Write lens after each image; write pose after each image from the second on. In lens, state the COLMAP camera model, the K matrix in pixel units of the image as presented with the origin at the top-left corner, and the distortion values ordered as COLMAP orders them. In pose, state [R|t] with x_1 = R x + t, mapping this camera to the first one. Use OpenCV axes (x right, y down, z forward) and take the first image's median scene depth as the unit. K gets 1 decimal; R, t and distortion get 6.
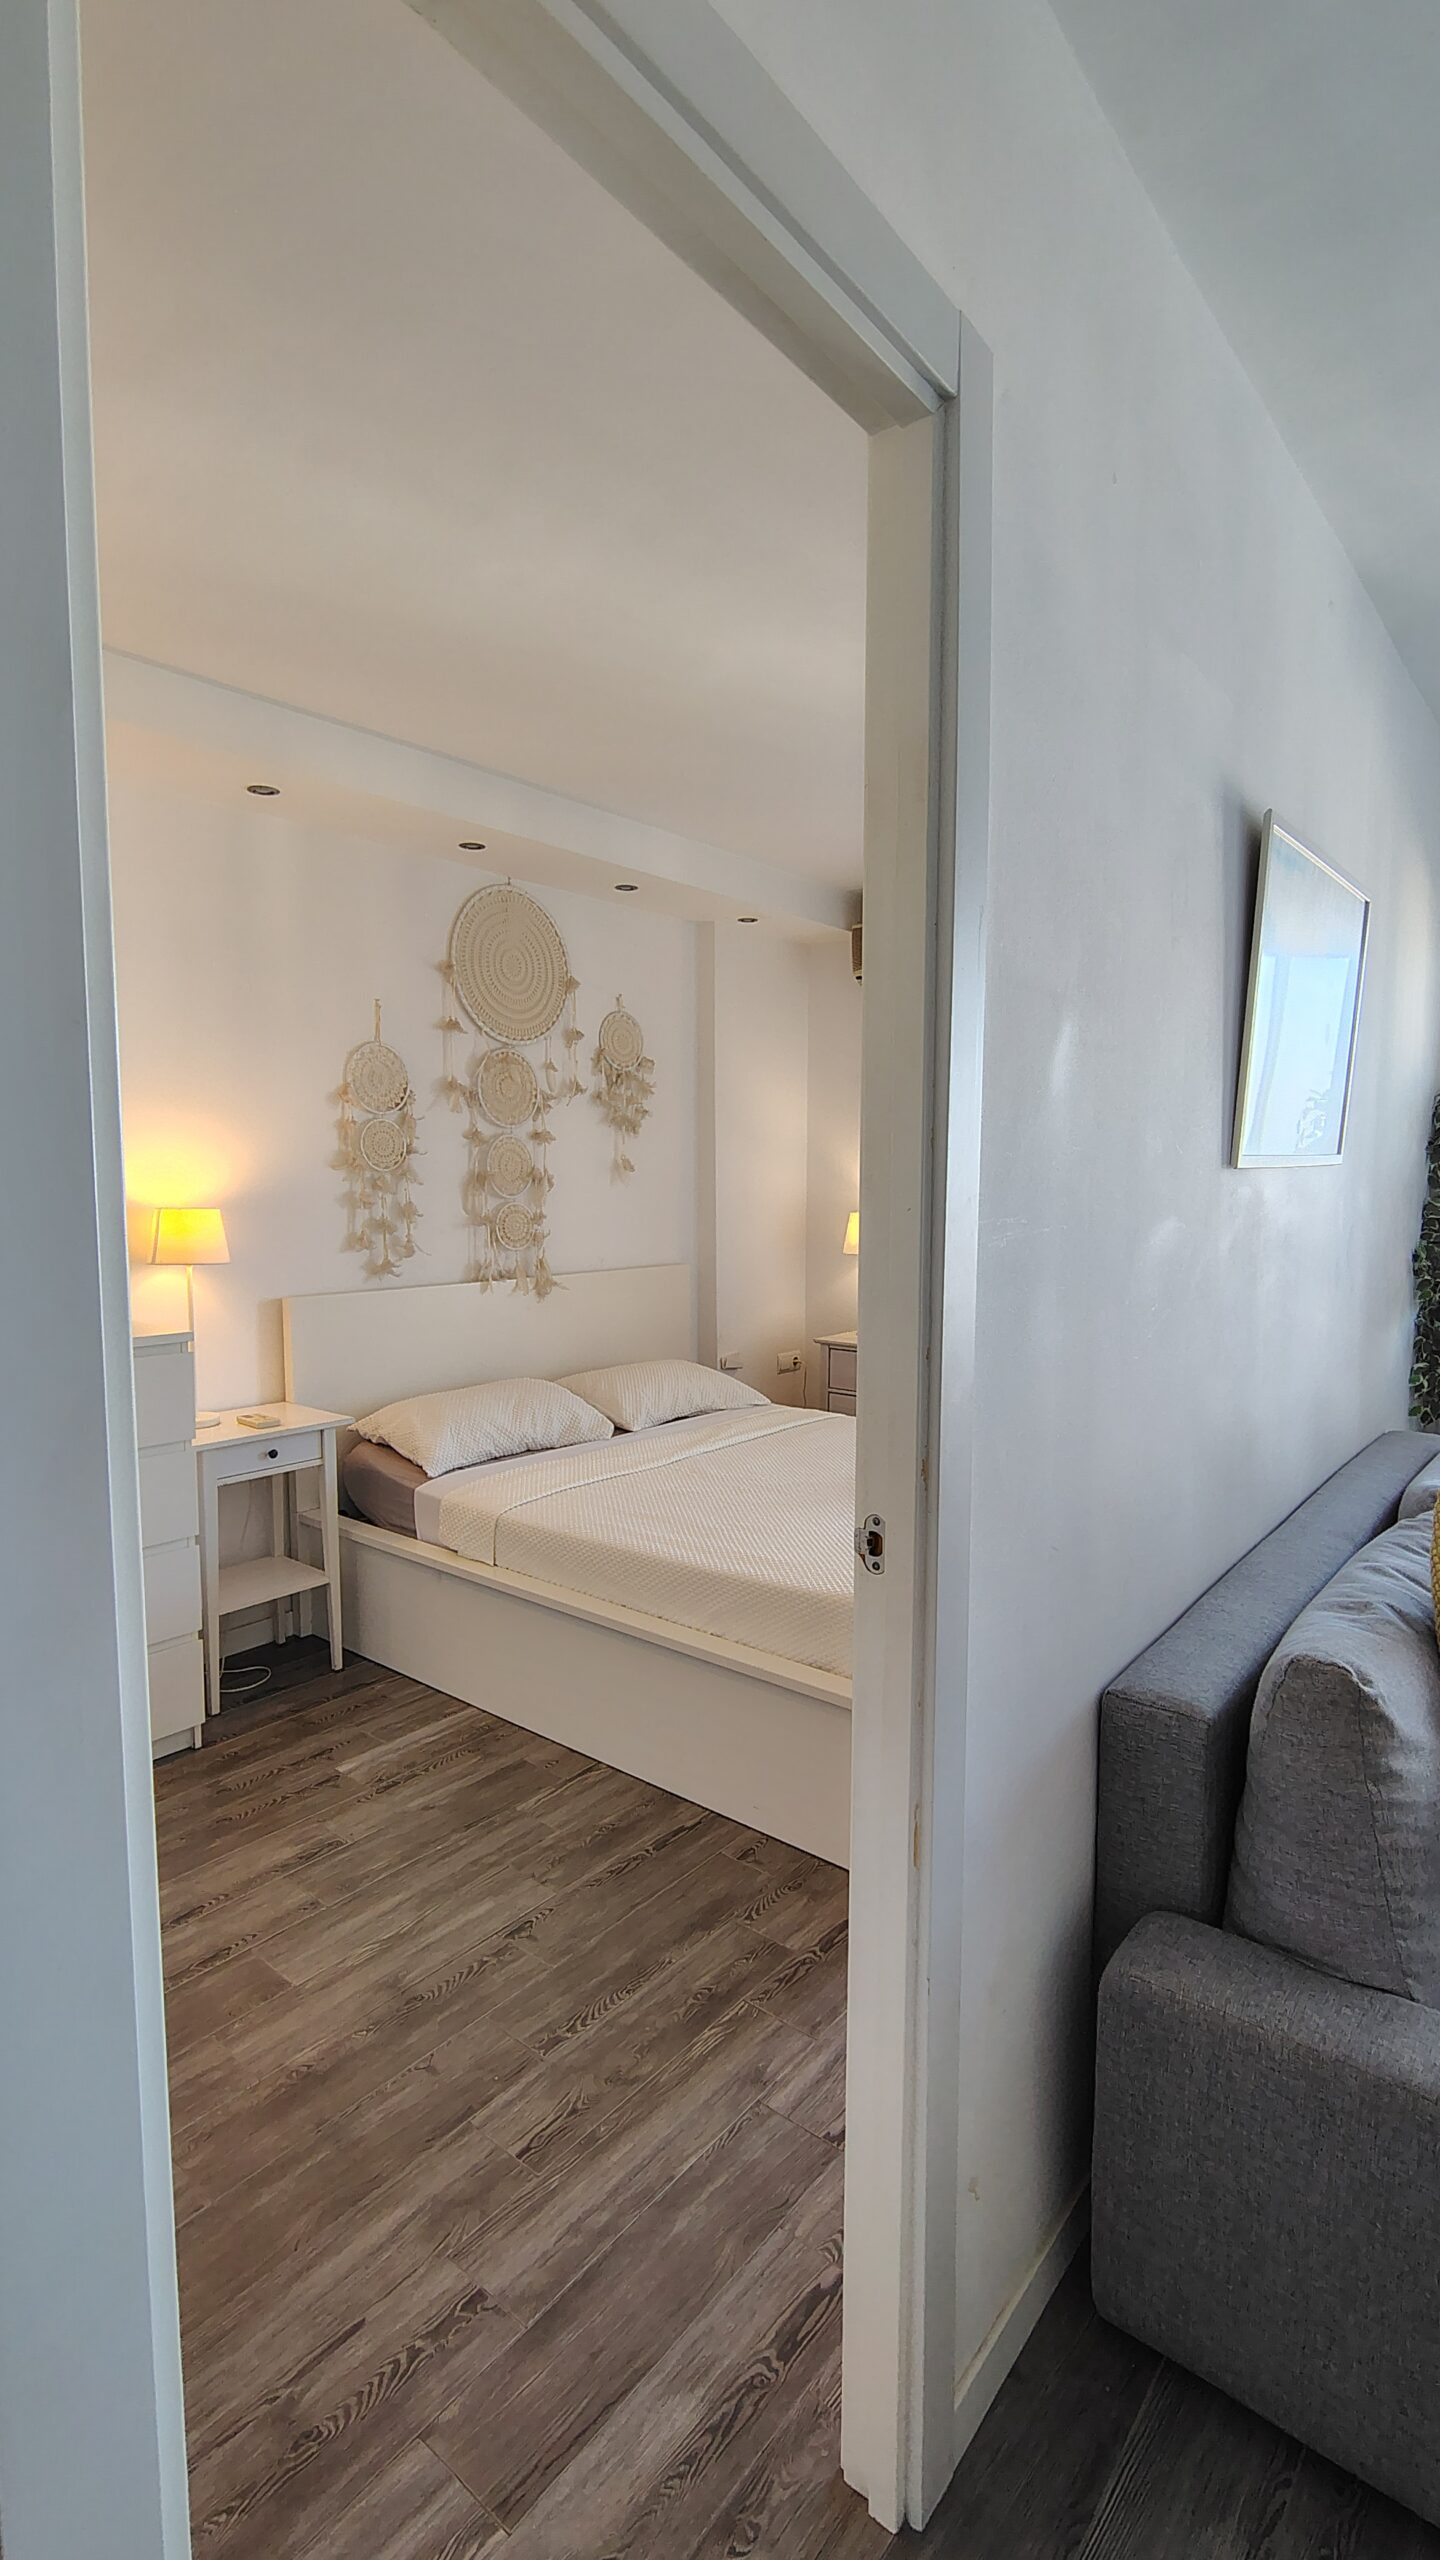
lens RADIAL K [[1124.0, 0, 784.9], [0, 1124.0, 1269.9], [0, 0, 1]] dist [0.001952, 0.000908]
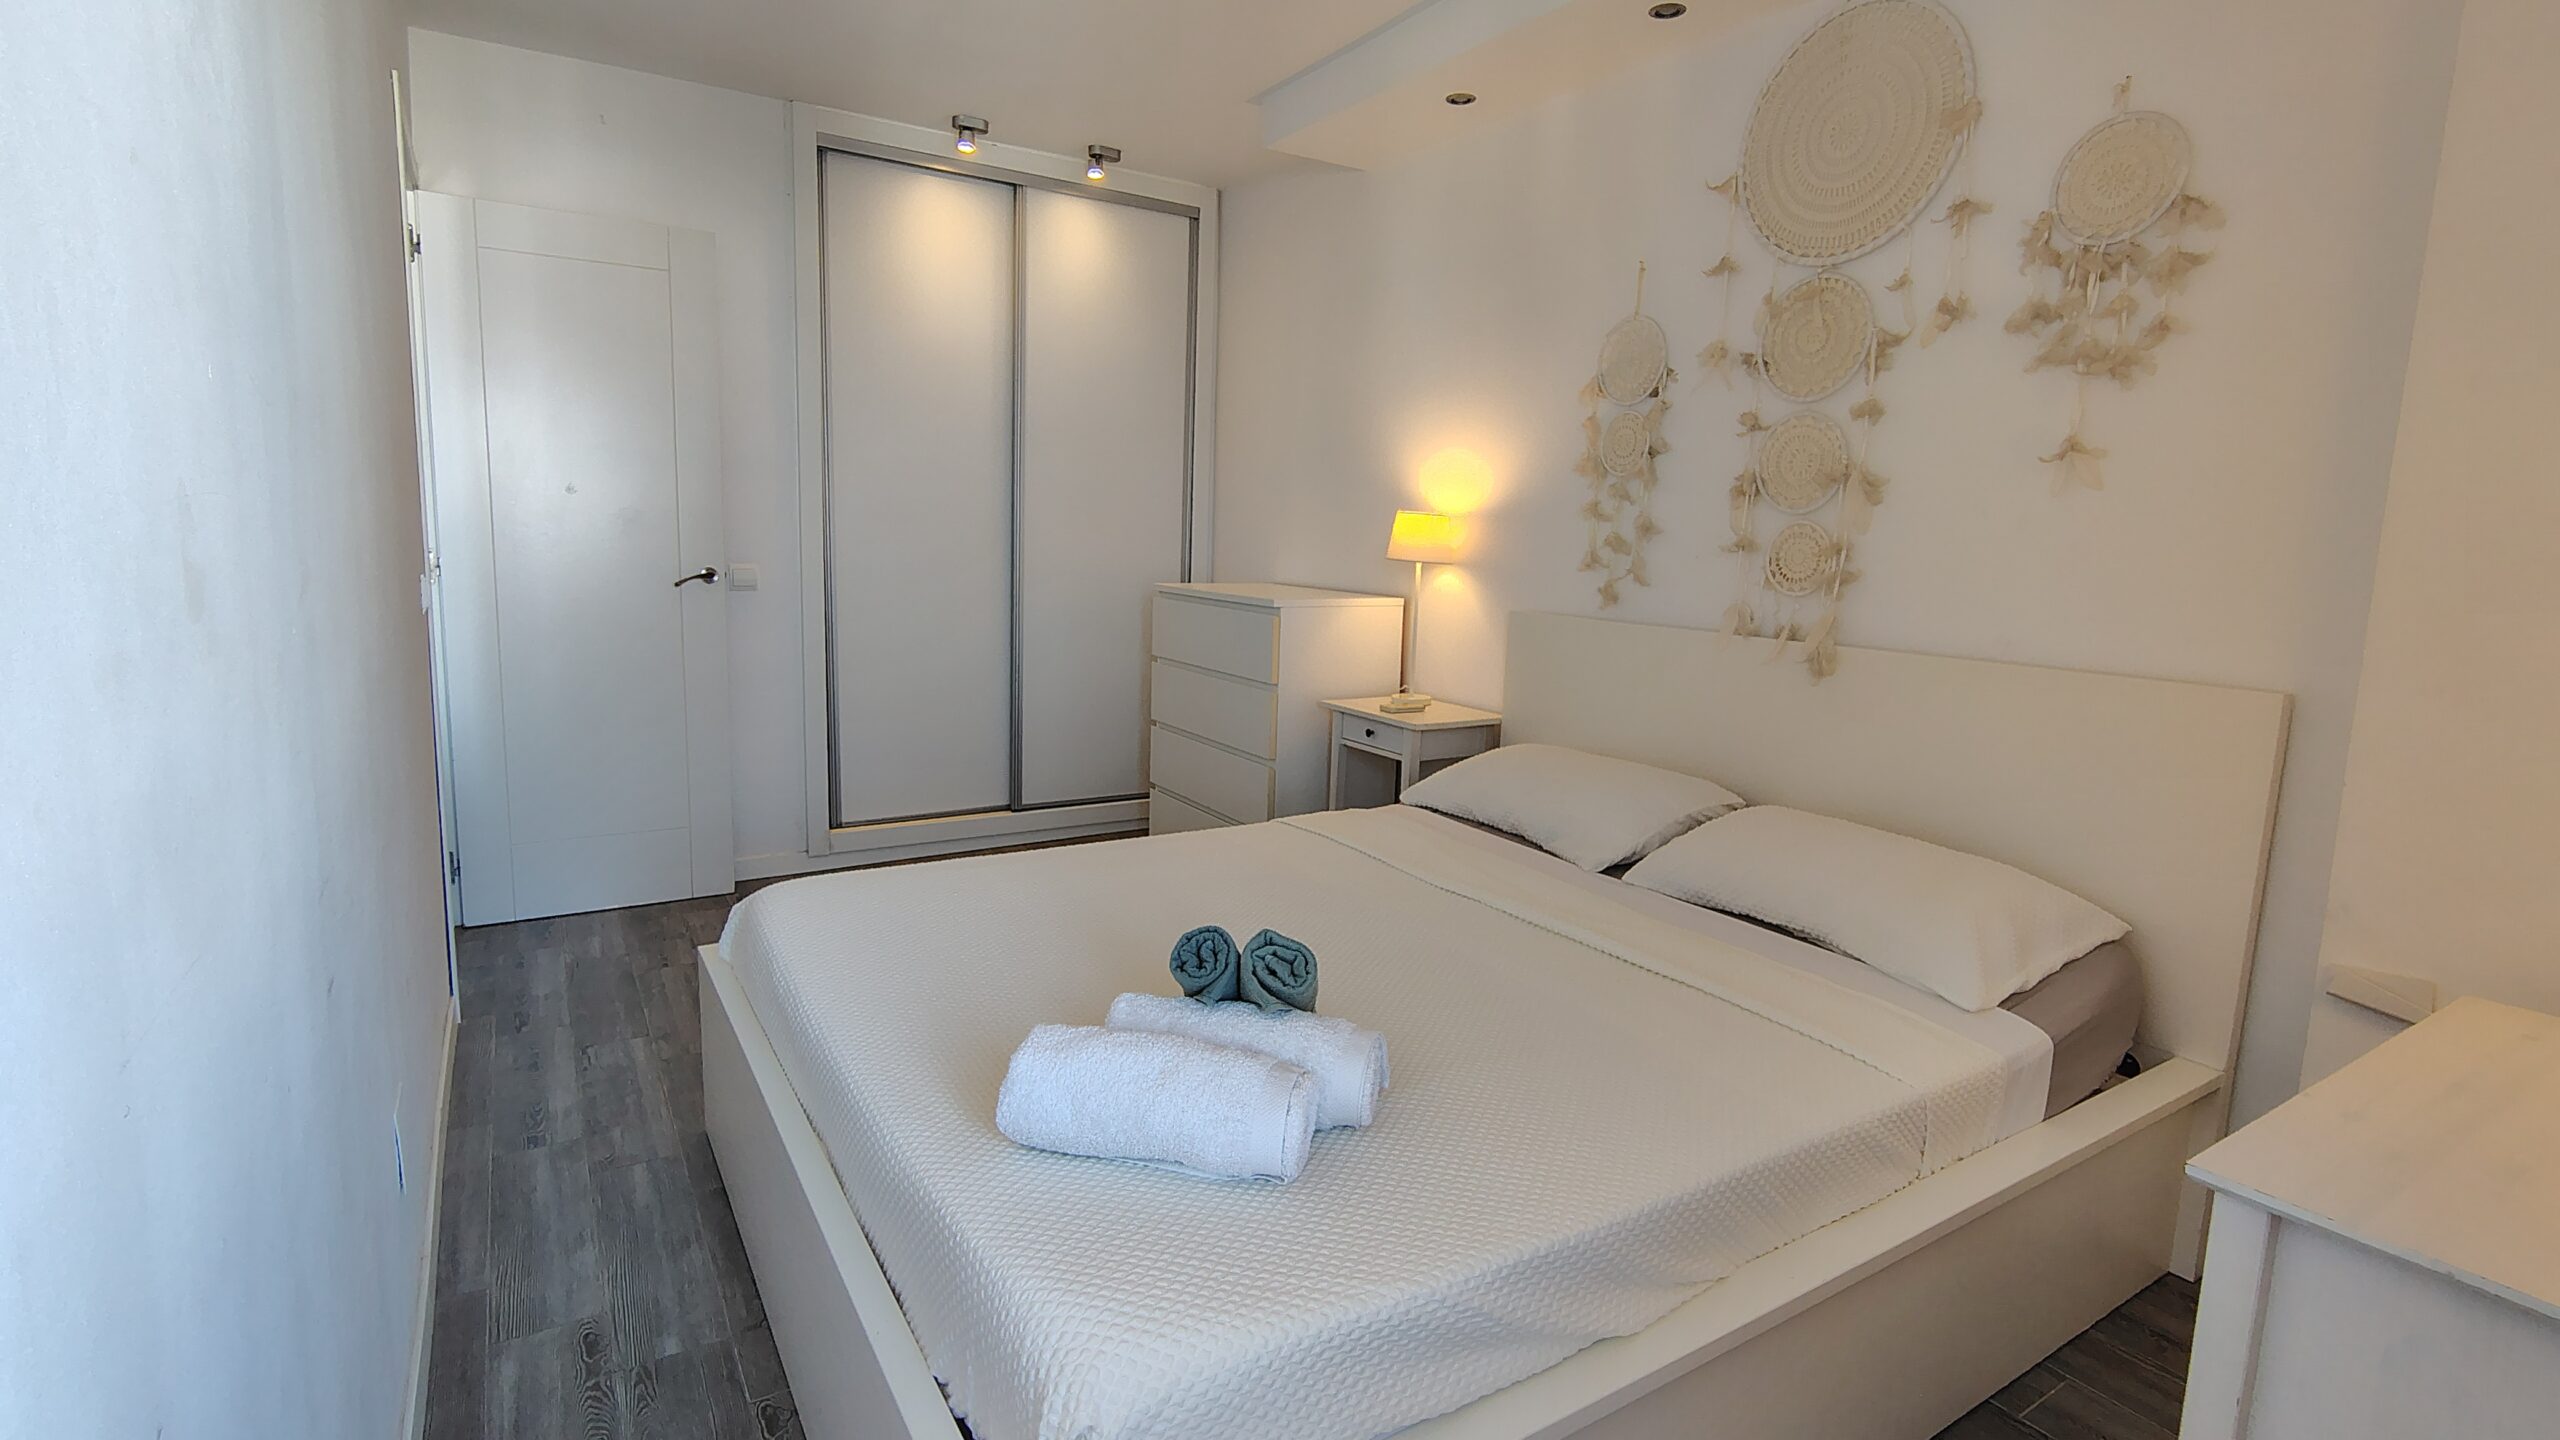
lens RADIAL K [[1197.0, 0, 1273.6], [0, 1197.0, 696.6], [0, 0, 1]] dist [-0.012963, 0.000951]
pose [[-0.332816, 0.120831, -0.935218, 0.577759], [-0.114520, 0.979237, 0.167272, -0.049053], [0.936012, 0.162772, -0.312068, 1.103770]]
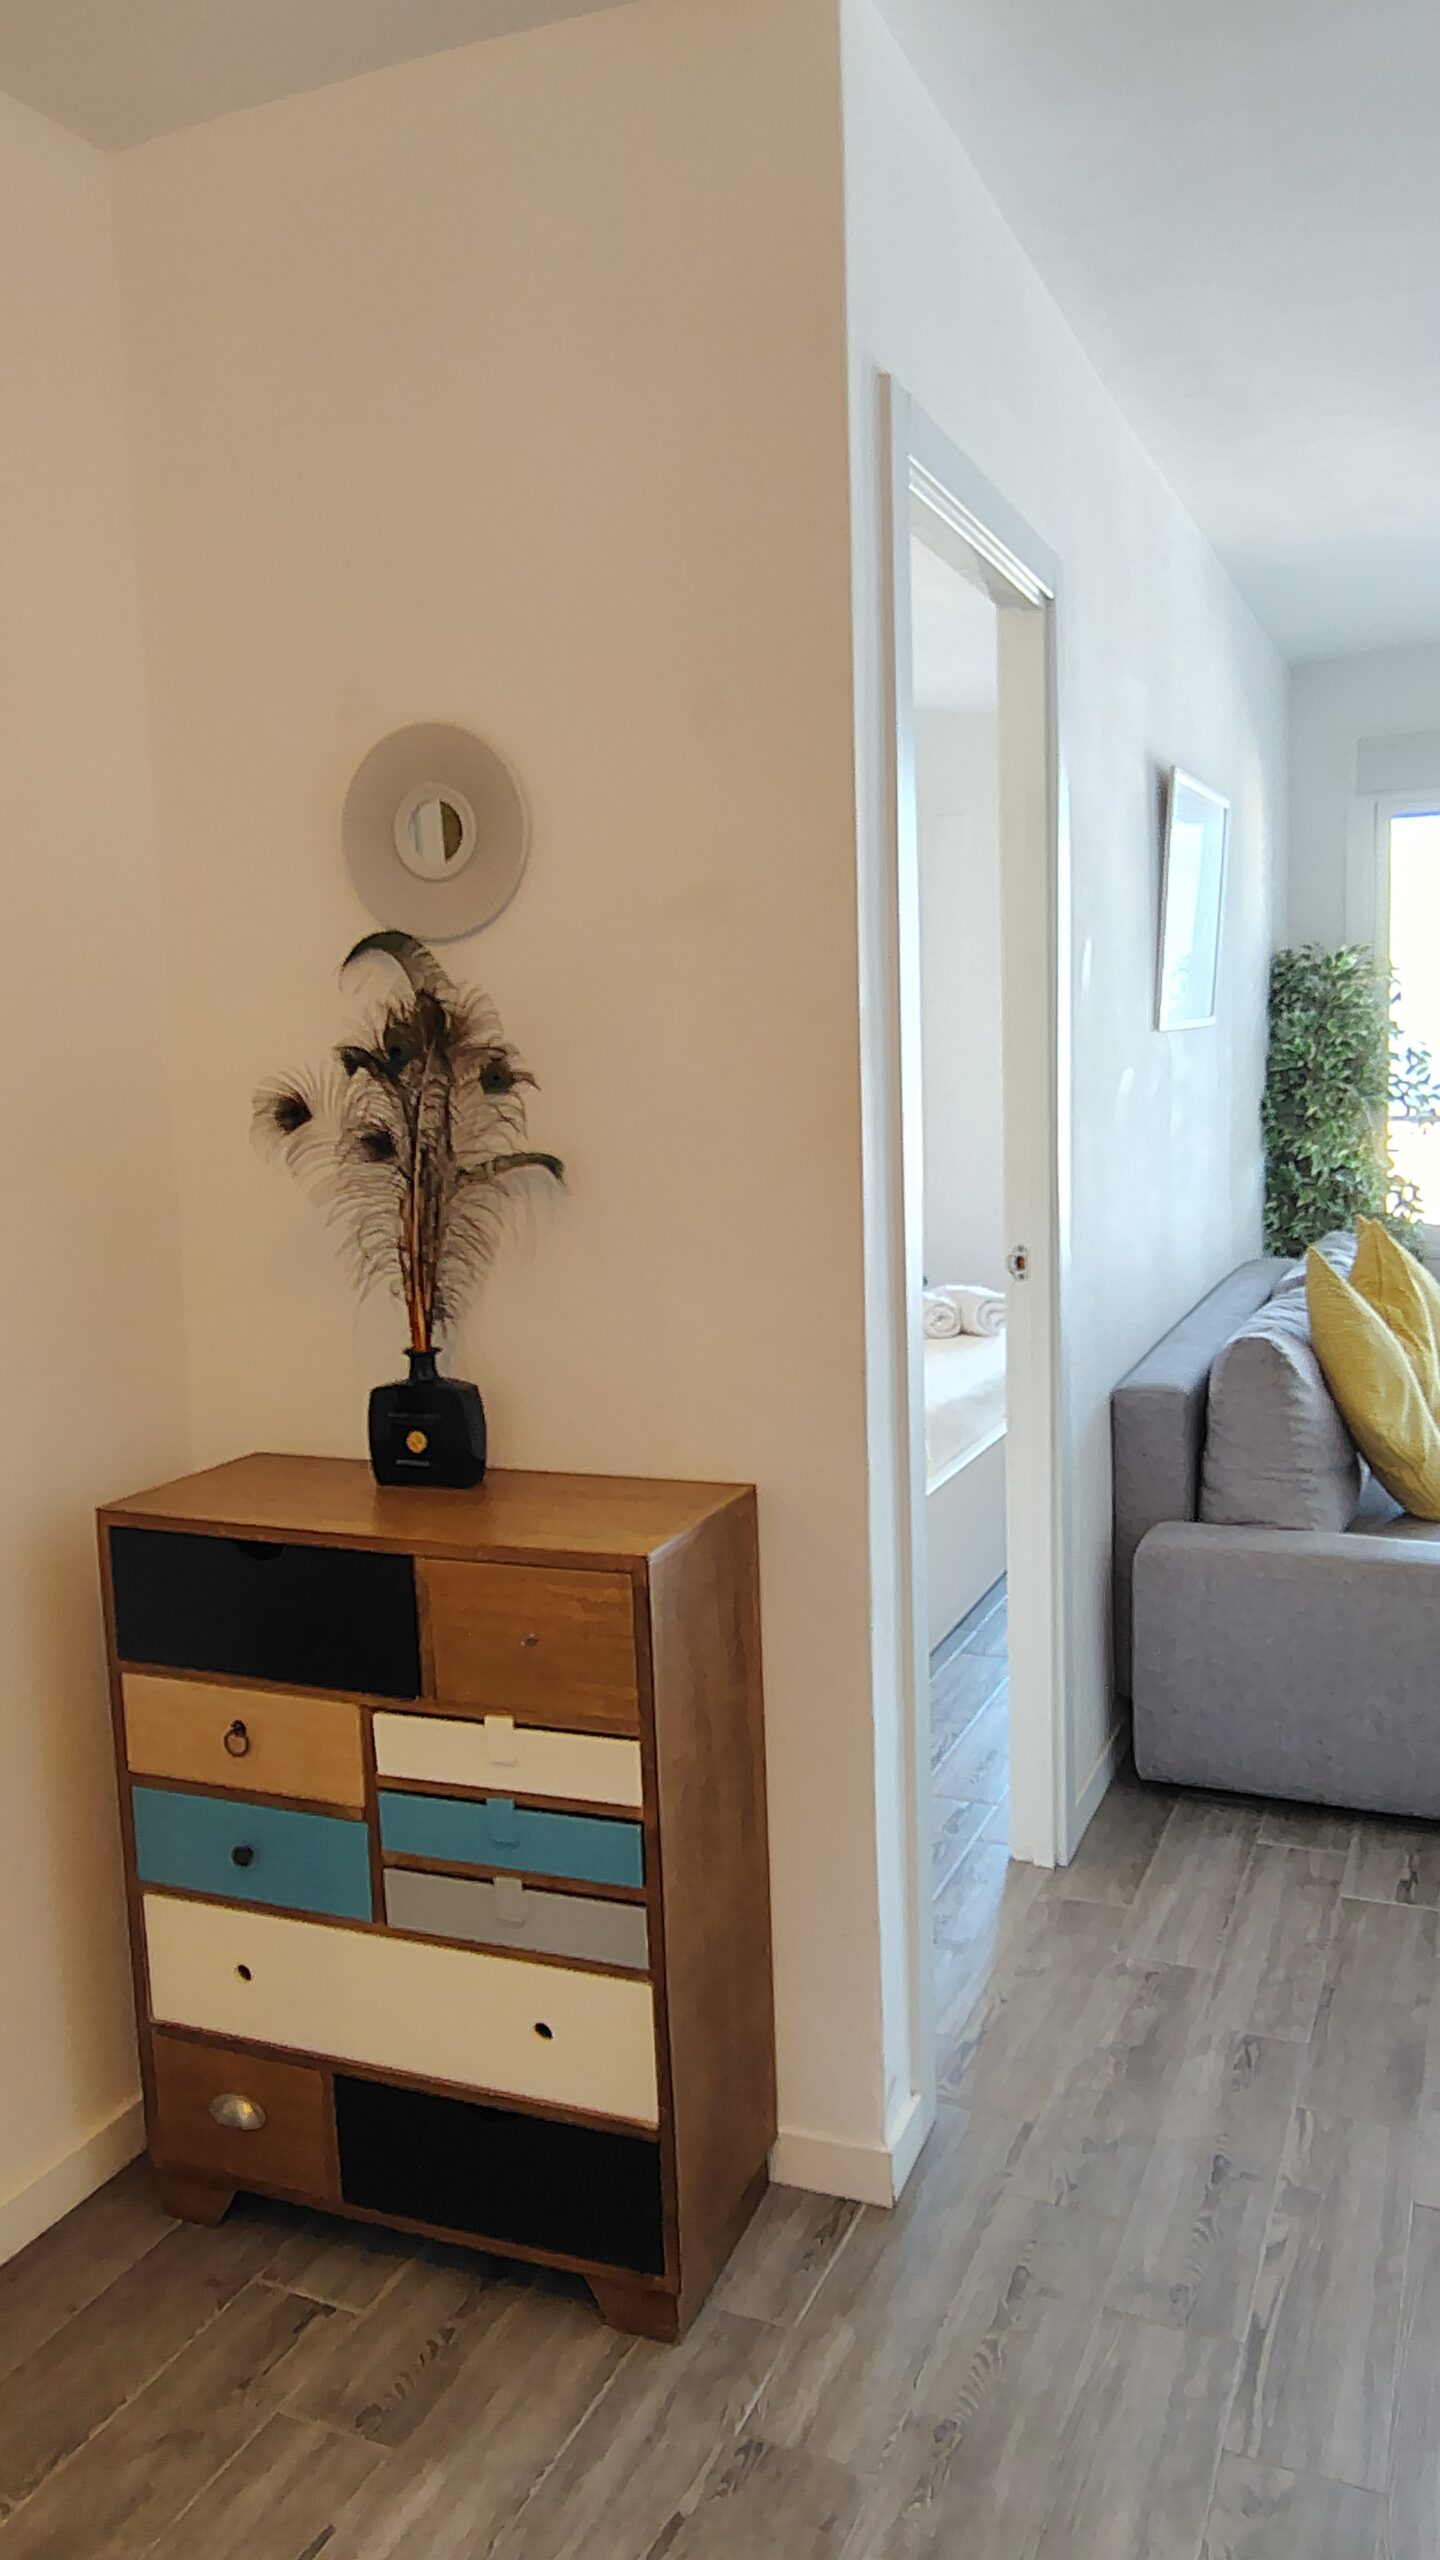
lens RADIAL K [[1851.9, 0, 720.0], [0, 1851.9, 1280.0], [0, 0, 1]] dist [0.005317, 0.001025]
pose [[0.965217, -0.067113, 0.252688, -0.296311], [0.058492, 0.997425, 0.041486, 0.036603], [-0.254821, -0.025263, 0.966658, -0.437010]]
